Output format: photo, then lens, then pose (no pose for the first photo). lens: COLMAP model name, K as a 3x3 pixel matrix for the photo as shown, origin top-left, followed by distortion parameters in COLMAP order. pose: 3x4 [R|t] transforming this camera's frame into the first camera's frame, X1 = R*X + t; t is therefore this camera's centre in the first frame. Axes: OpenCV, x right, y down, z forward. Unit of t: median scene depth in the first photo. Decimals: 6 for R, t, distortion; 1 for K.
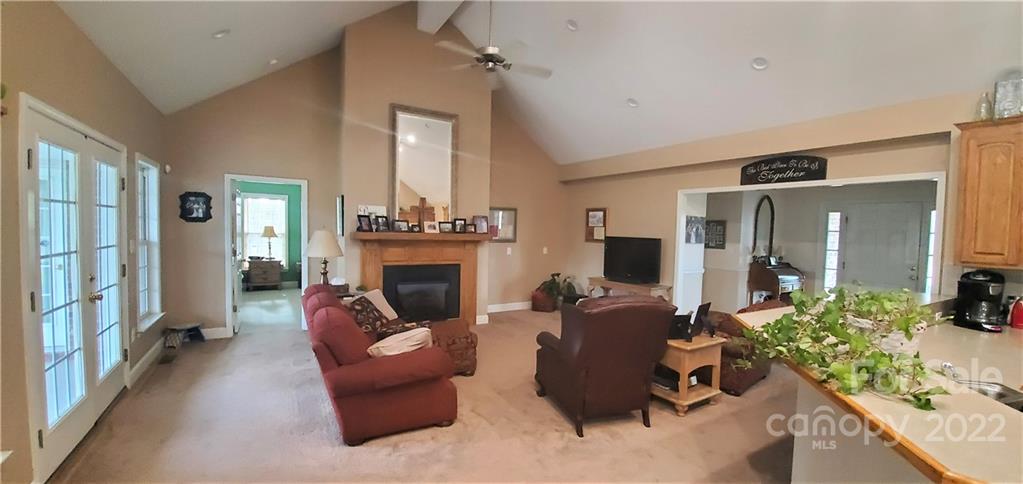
lens RADIAL K [[417.4, 0, 509.2], [0, 417.4, 245.6], [0, 0, 1]] dist [-0.000631, 0.000105]
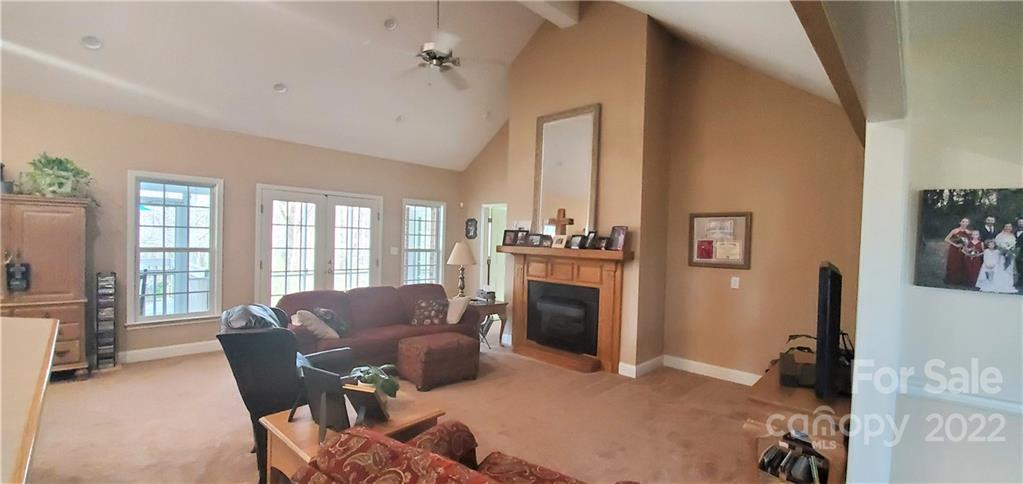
lens RADIAL K [[417.4, 0, 509.2], [0, 417.4, 246.4], [0, 0, 1]] dist [-0.000631, 0.000105]
pose [[0.270409, 0.000067, -0.962746, 0.656296], [-0.061462, 0.997961, -0.017194, -0.012156], [0.960782, 0.063822, 0.269861, 0.681225]]
